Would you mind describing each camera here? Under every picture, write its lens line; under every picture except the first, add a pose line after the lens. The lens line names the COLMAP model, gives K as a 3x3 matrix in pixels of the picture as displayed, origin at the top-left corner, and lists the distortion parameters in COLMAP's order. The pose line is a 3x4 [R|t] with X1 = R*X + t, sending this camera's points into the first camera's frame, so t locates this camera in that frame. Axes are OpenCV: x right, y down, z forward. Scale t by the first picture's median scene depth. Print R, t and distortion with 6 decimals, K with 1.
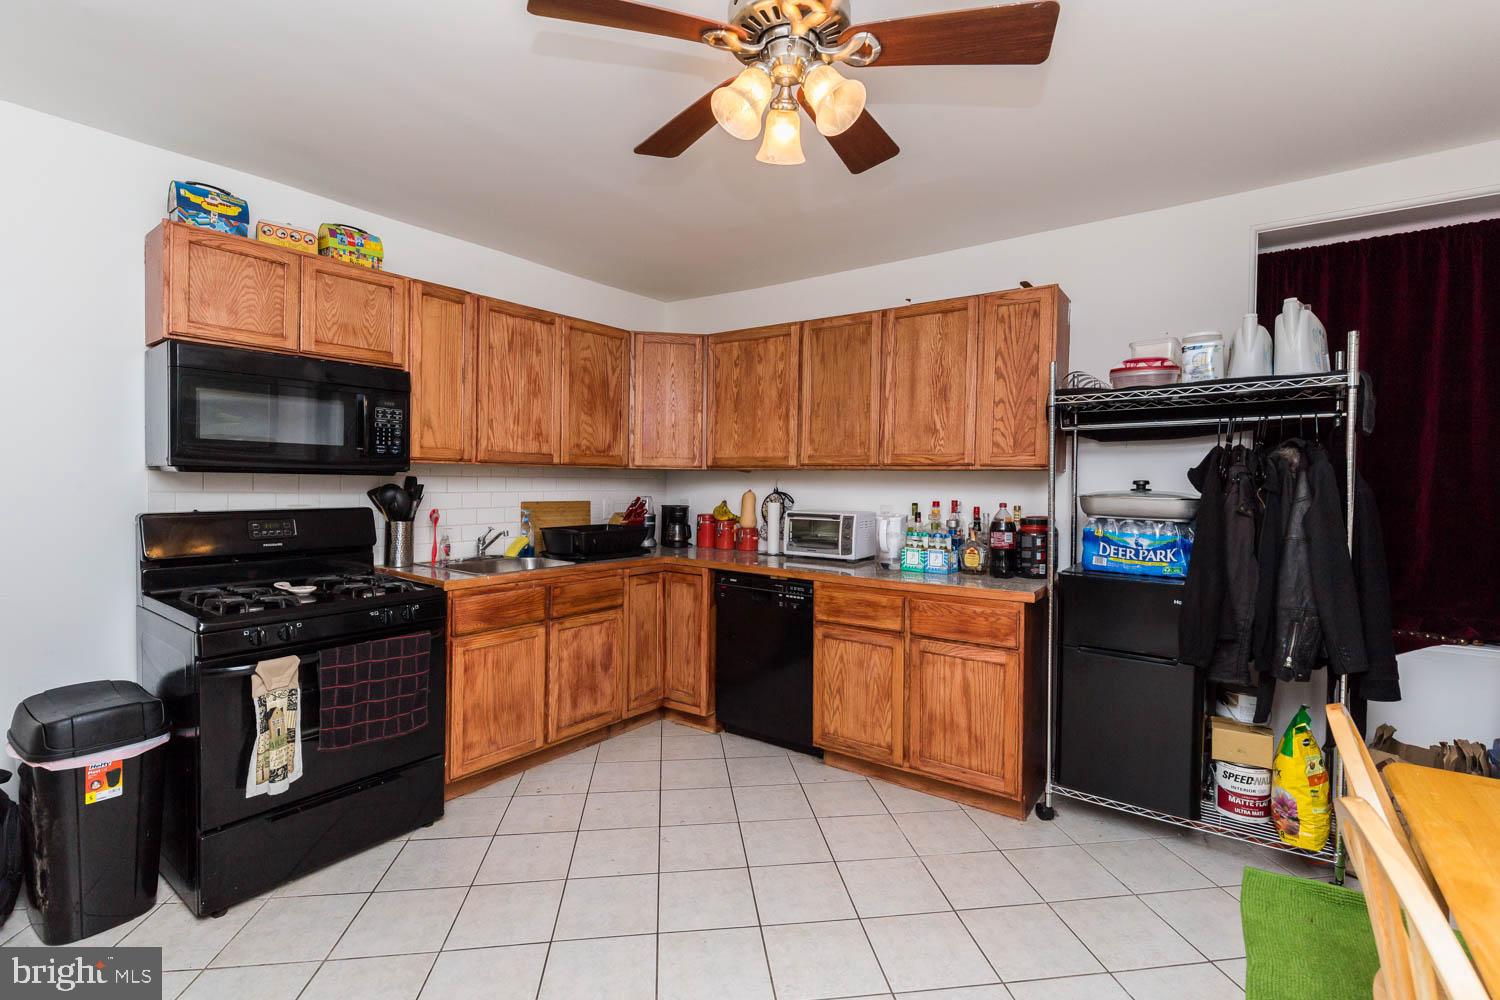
lens RADIAL K [[680.2, 0, 746.7], [0, 680.2, 498.7], [0, 0, 1]] dist [-0.000174, -0.000948]
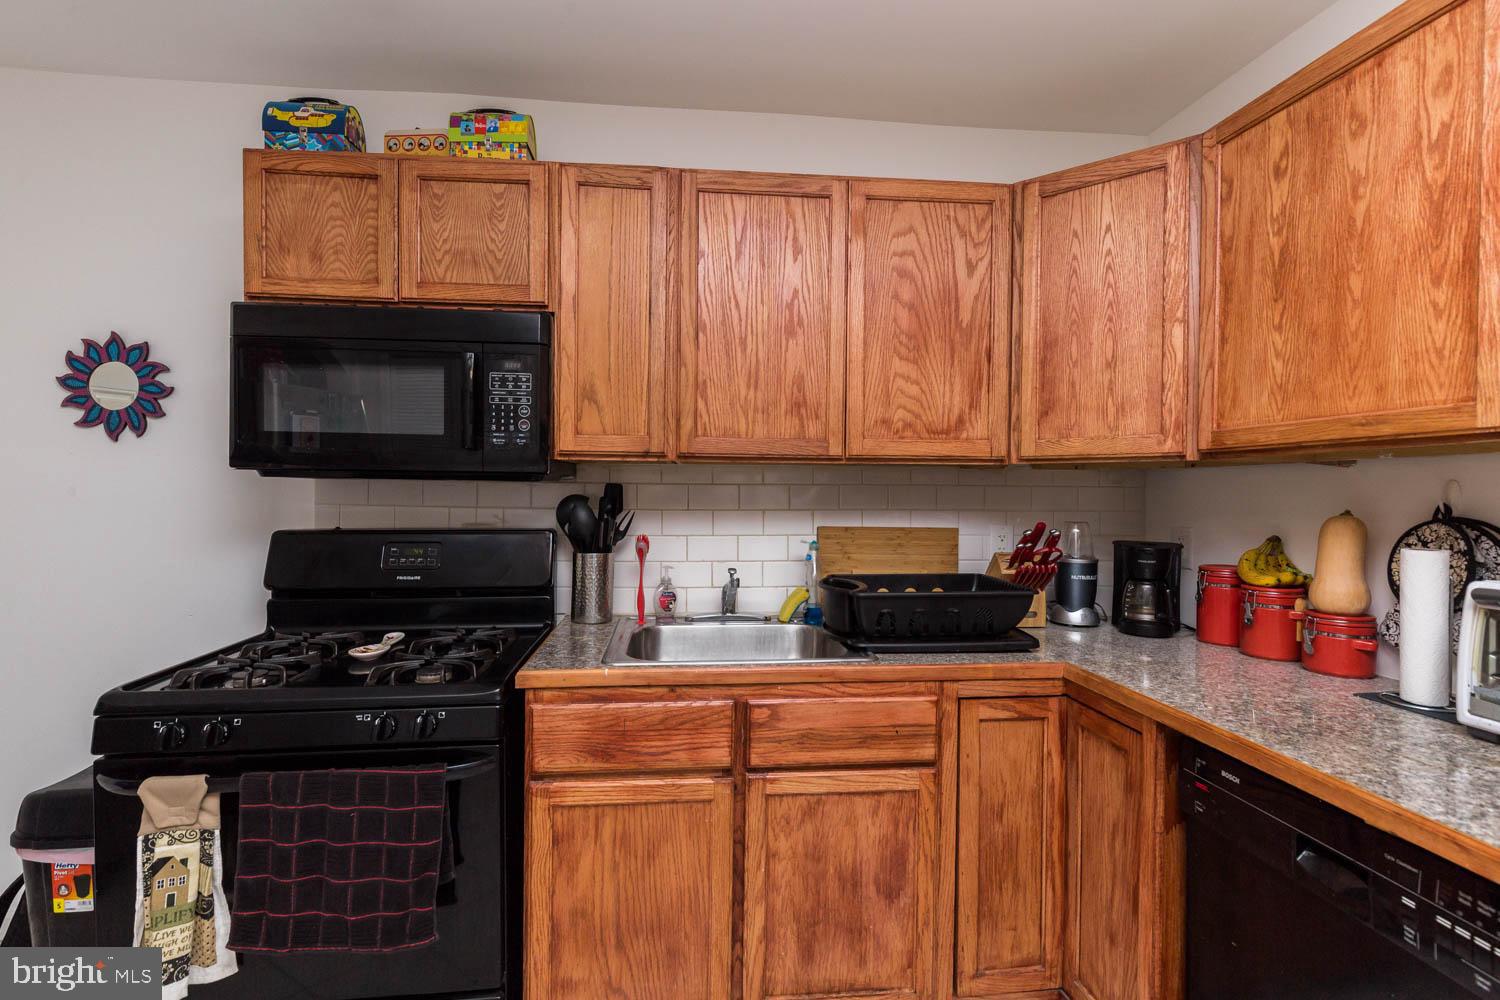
lens RADIAL K [[680.2, 0, 755.4], [0, 680.2, 500.3], [0, 0, 1]] dist [-0.000174, -0.000948]
pose [[0.681356, -0.000864, -0.731952, 0.074990], [-0.019075, 0.999639, -0.018936, -0.007271], [0.731704, 0.026864, 0.681093, 0.667156]]
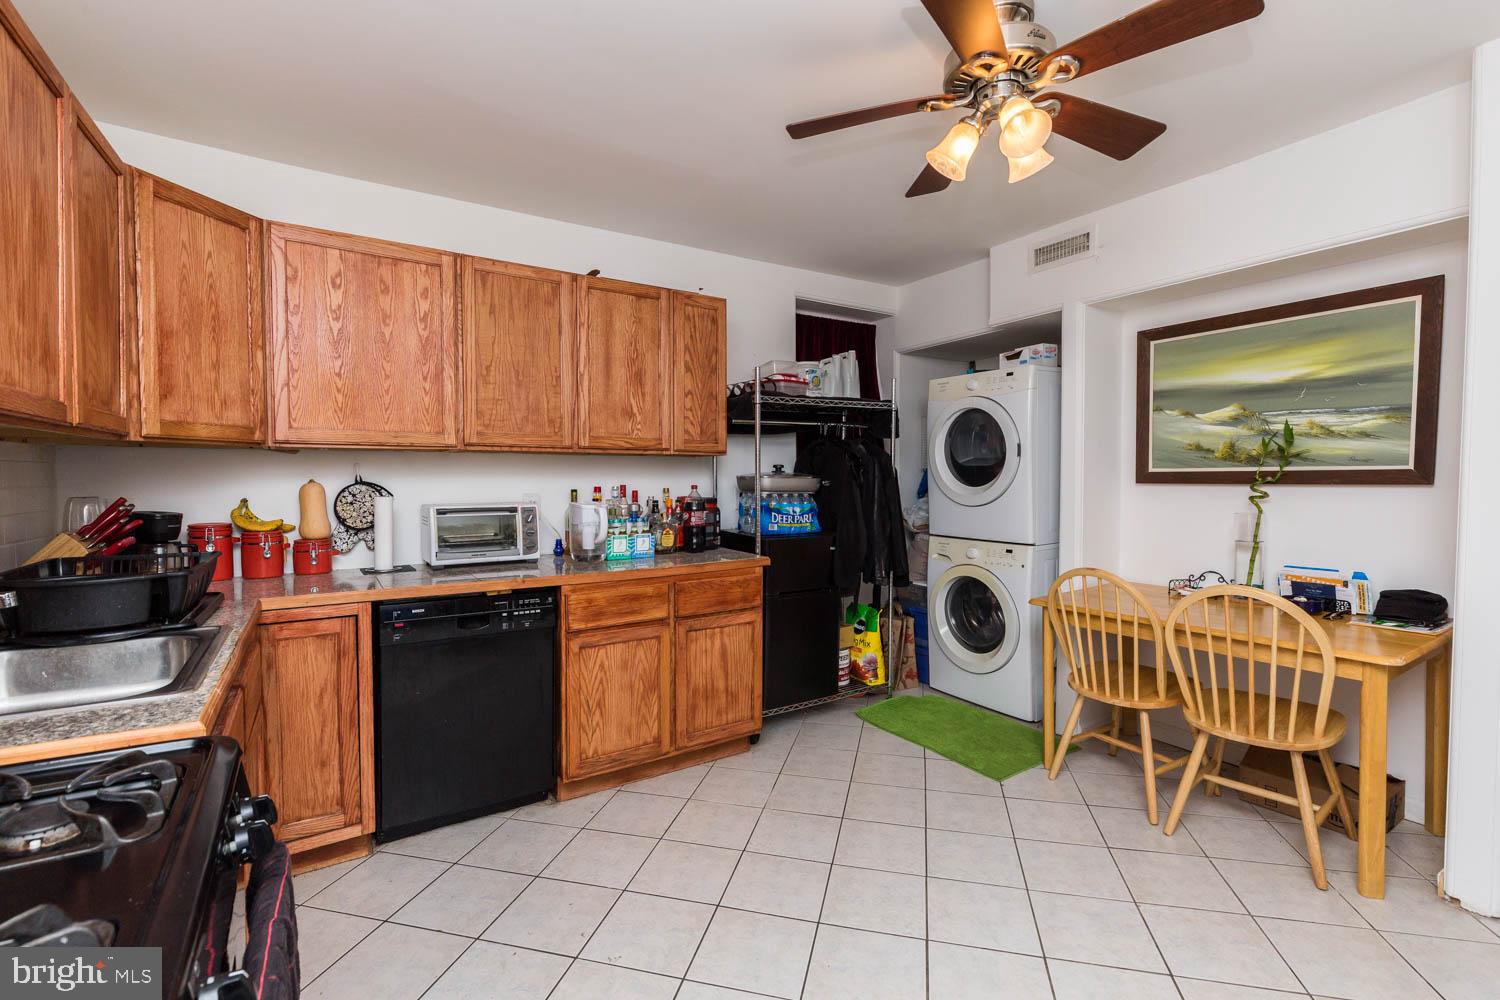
lens RADIAL K [[680.2, 0, 763.0], [0, 680.2, 497.3], [0, 0, 1]] dist [-0.000174, -0.000948]
pose [[0.345008, -0.042242, 0.937649, -0.599951], [0.028551, 0.998997, 0.034500, -0.008370], [-0.938166, 0.014868, 0.345867, 0.492141]]
